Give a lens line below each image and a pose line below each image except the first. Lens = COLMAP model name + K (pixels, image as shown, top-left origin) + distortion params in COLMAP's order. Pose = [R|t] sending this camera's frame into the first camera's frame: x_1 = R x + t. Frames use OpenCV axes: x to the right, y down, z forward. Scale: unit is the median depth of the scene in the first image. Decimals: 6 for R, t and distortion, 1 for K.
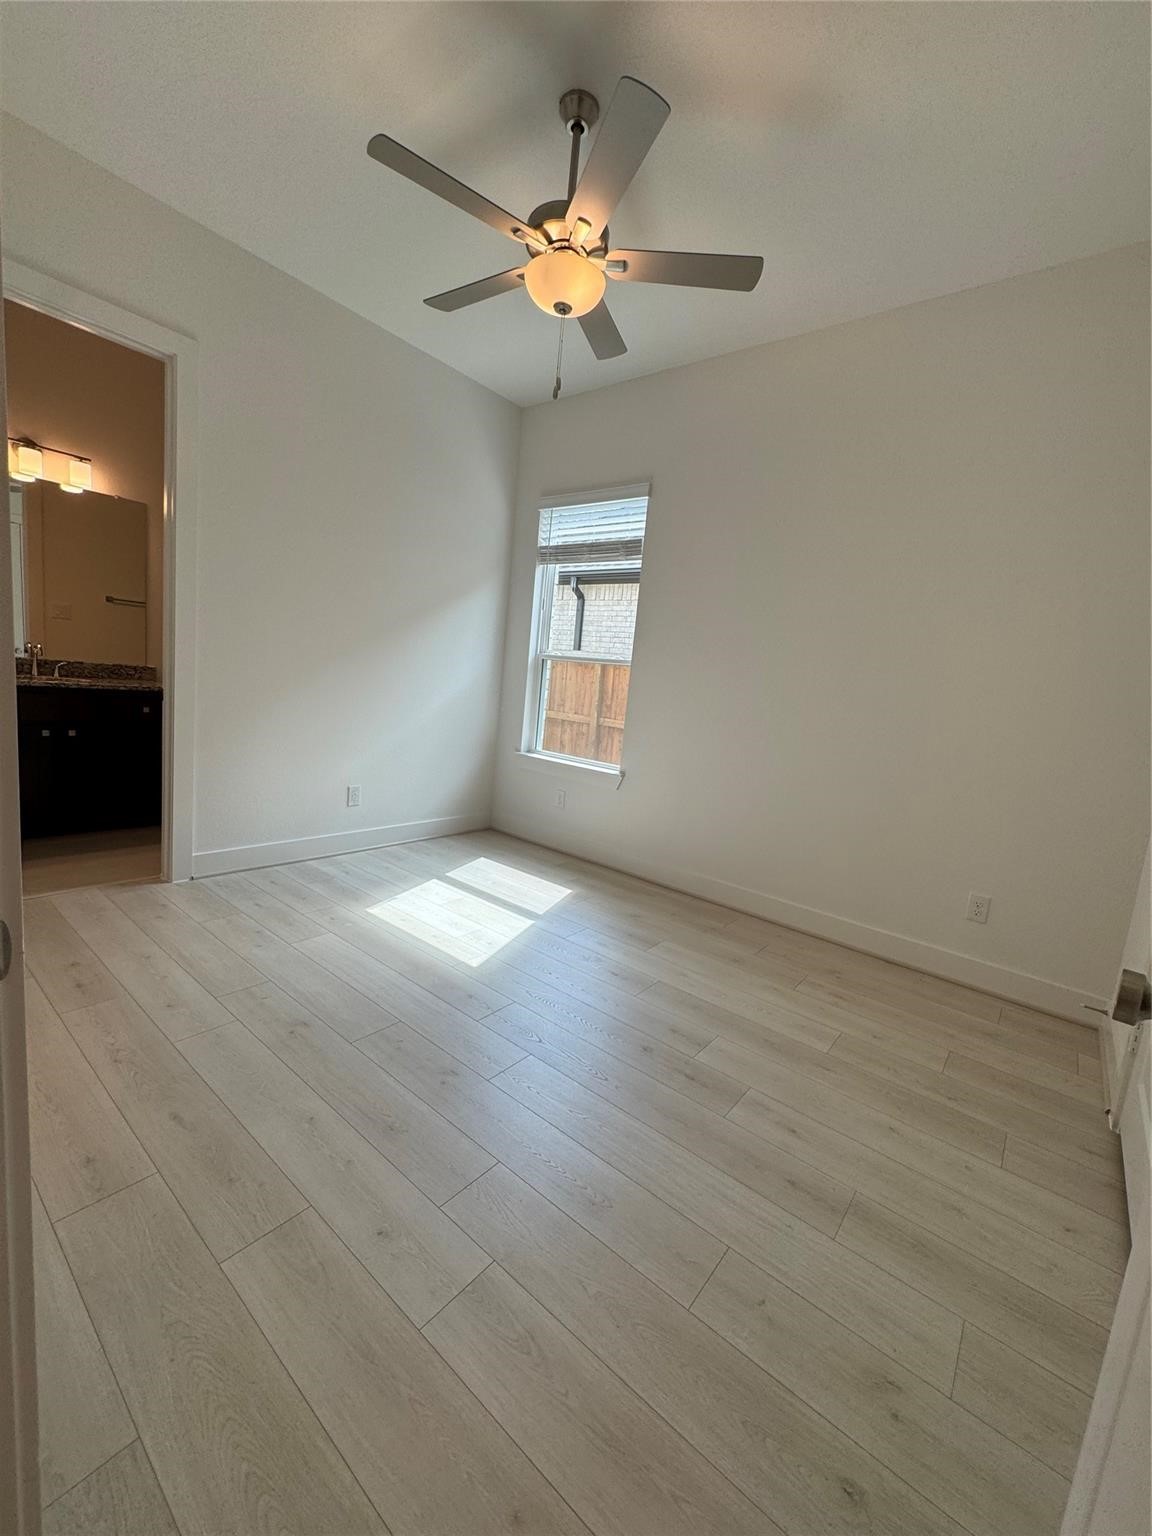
lens RADIAL K [[616.0, 0, 576.0], [0, 616.0, 766.0], [0, 0, 1]] dist [-0.003216, 0.000679]
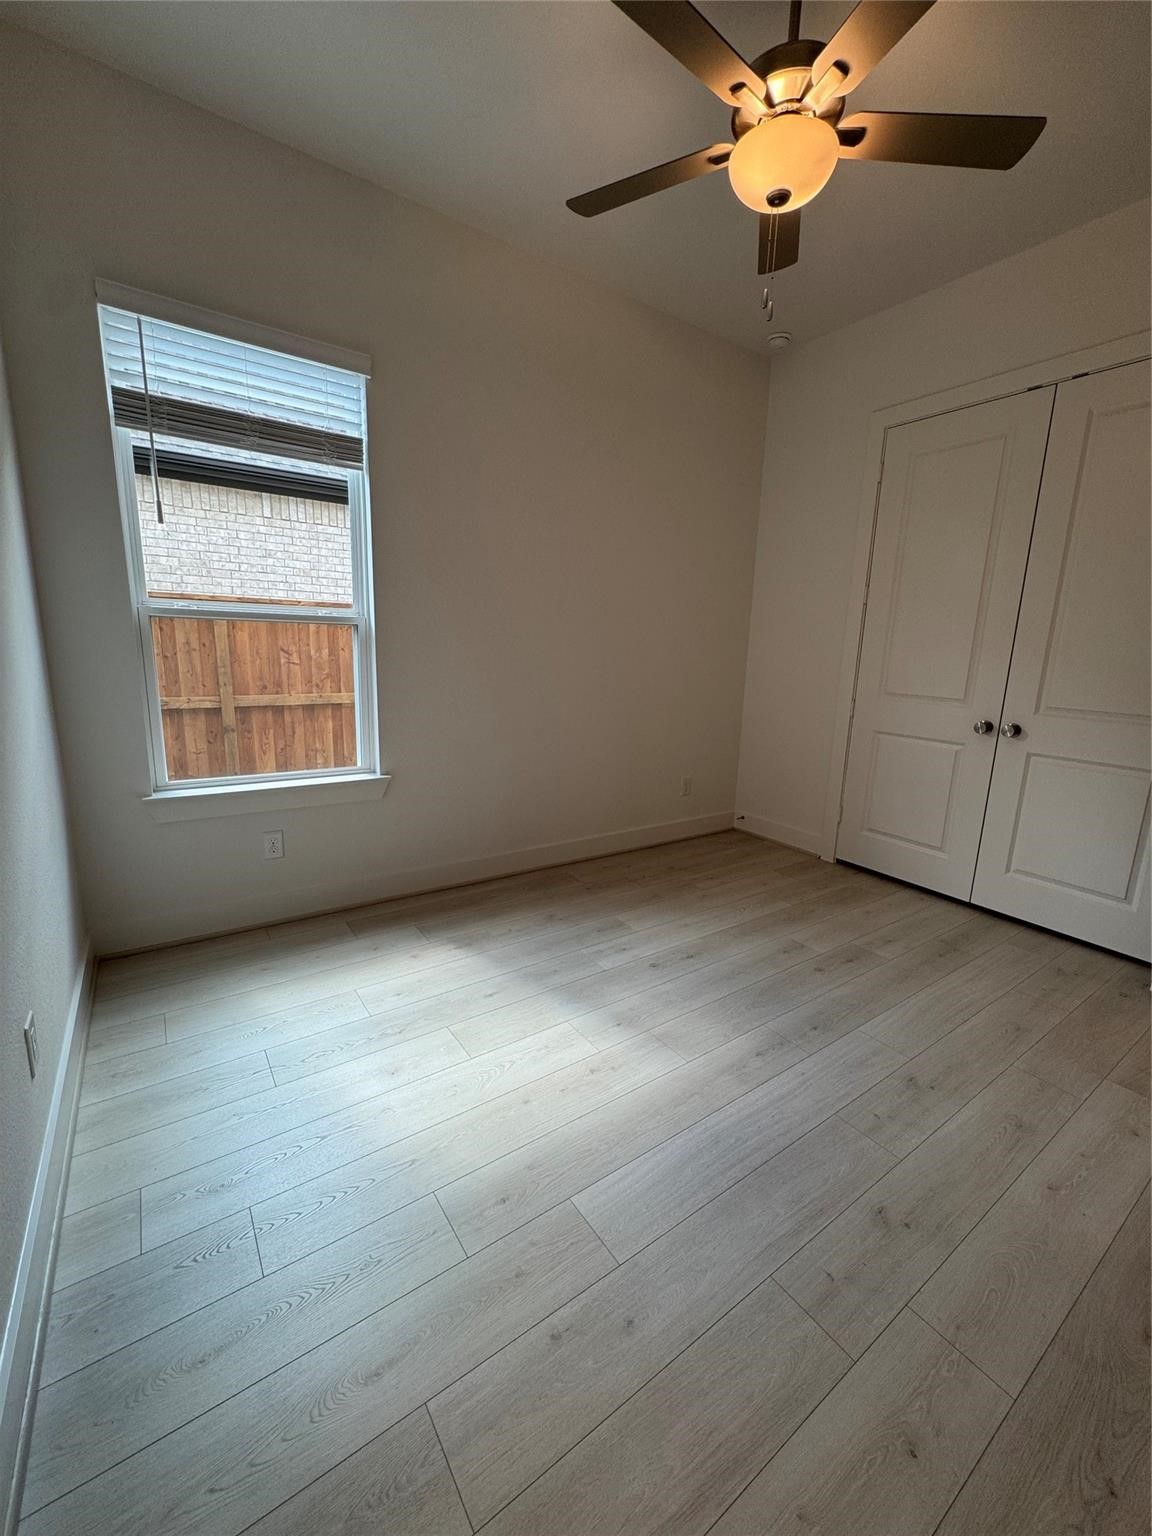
lens RADIAL K [[612.0, 0, 574.0], [0, 612.0, 768.4], [0, 0, 1]] dist [-0.012152, -0.000544]
pose [[0.285356, -0.276747, 0.917596, -0.775571], [0.130276, 0.959718, 0.248937, -0.215090], [-0.949526, 0.048505, 0.309915, 0.817114]]
